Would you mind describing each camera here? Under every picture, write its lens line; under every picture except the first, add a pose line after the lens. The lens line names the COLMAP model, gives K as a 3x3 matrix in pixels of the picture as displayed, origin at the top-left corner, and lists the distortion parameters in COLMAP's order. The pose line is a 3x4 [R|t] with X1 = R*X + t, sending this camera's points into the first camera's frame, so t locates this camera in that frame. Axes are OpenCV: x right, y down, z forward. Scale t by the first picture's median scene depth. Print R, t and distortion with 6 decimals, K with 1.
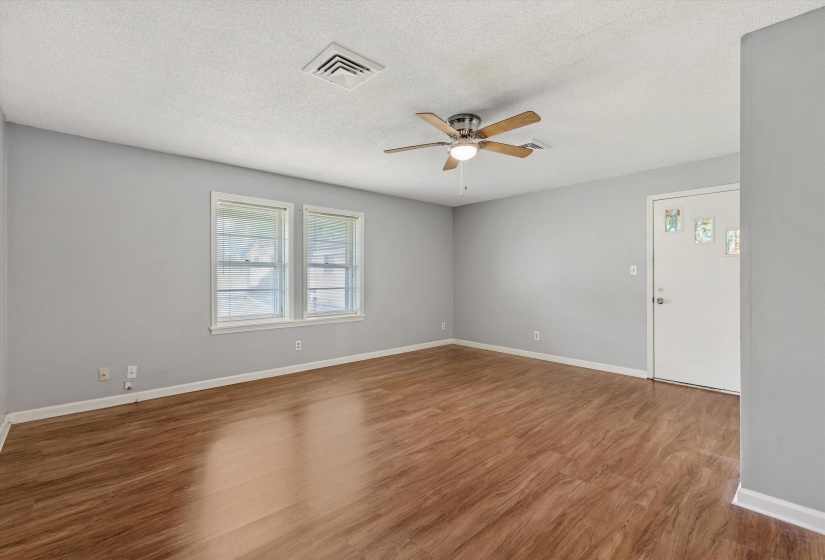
lens RADIAL K [[374.9, 0, 407.2], [0, 374.9, 272.8], [0, 0, 1]] dist [0.001574, -0.000186]
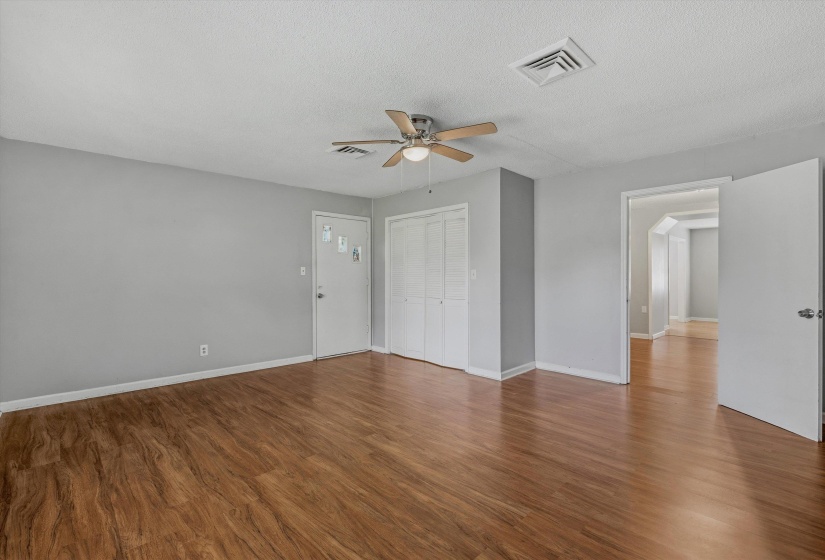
lens RADIAL K [[374.9, 0, 407.2], [0, 374.9, 272.8], [0, 0, 1]] dist [0.001574, -0.000186]
pose [[-0.011177, 0.003684, 0.999931, -0.652231], [-0.003819, 0.999986, -0.003726, 0.001186], [-0.999930, -0.003860, -0.011162, 0.790762]]
